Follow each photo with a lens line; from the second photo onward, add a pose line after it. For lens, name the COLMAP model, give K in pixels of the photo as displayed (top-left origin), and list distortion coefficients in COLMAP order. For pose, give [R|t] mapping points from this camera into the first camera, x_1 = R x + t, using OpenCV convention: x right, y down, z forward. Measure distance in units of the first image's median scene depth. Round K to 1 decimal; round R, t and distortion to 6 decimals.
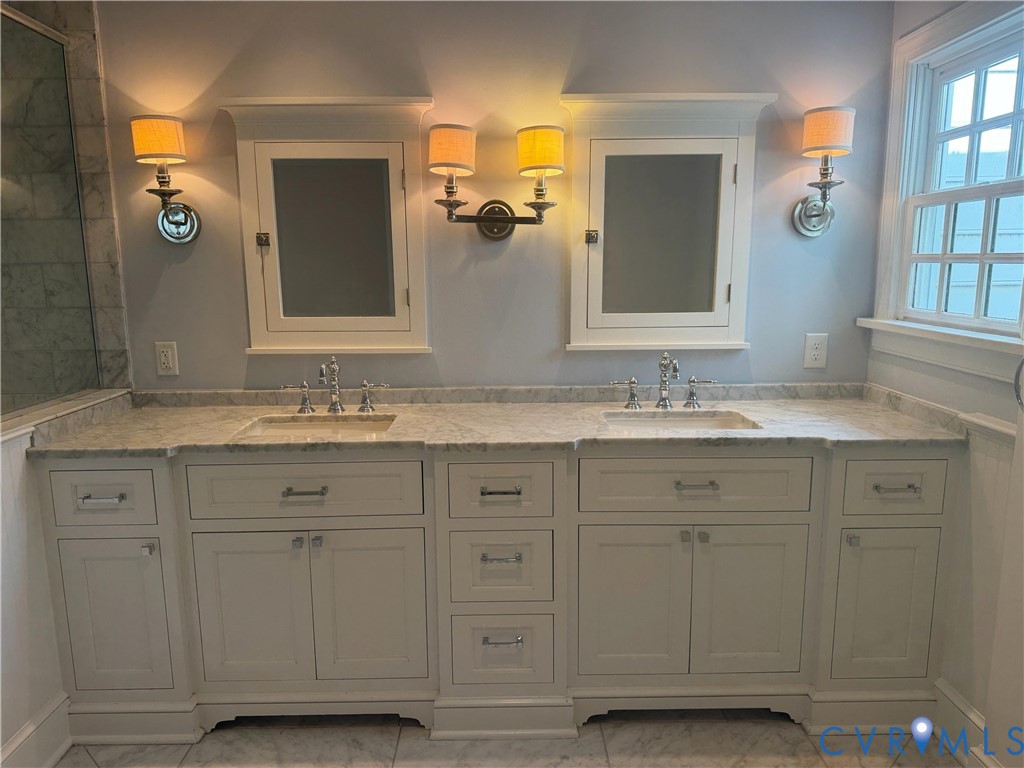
lens RADIAL K [[730.1, 0, 498.6], [0, 730.1, 386.9], [0, 0, 1]] dist [0.107485, -0.166745]
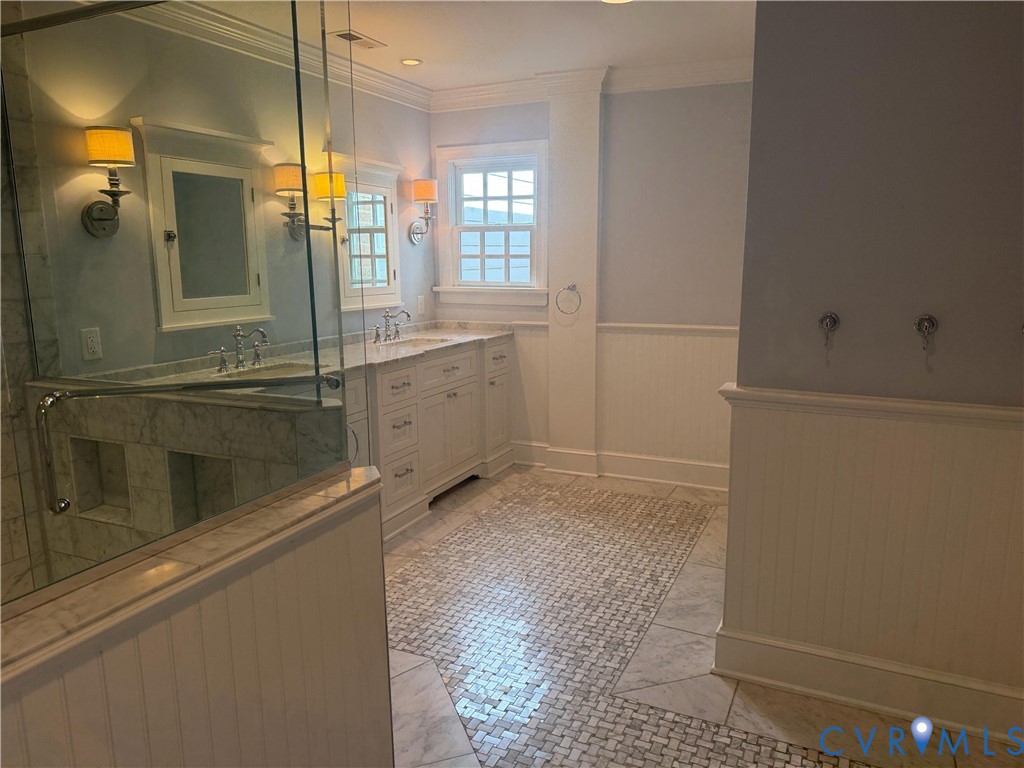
lens RADIAL K [[707.8, 0, 518.8], [0, 707.8, 387.3], [0, 0, 1]] dist [0.000837, -0.030410]
pose [[0.425872, -0.155790, 0.891270, -1.156314], [0.148943, 0.983697, 0.100777, 0.014066], [-0.892440, 0.089830, 0.442133, -0.003046]]
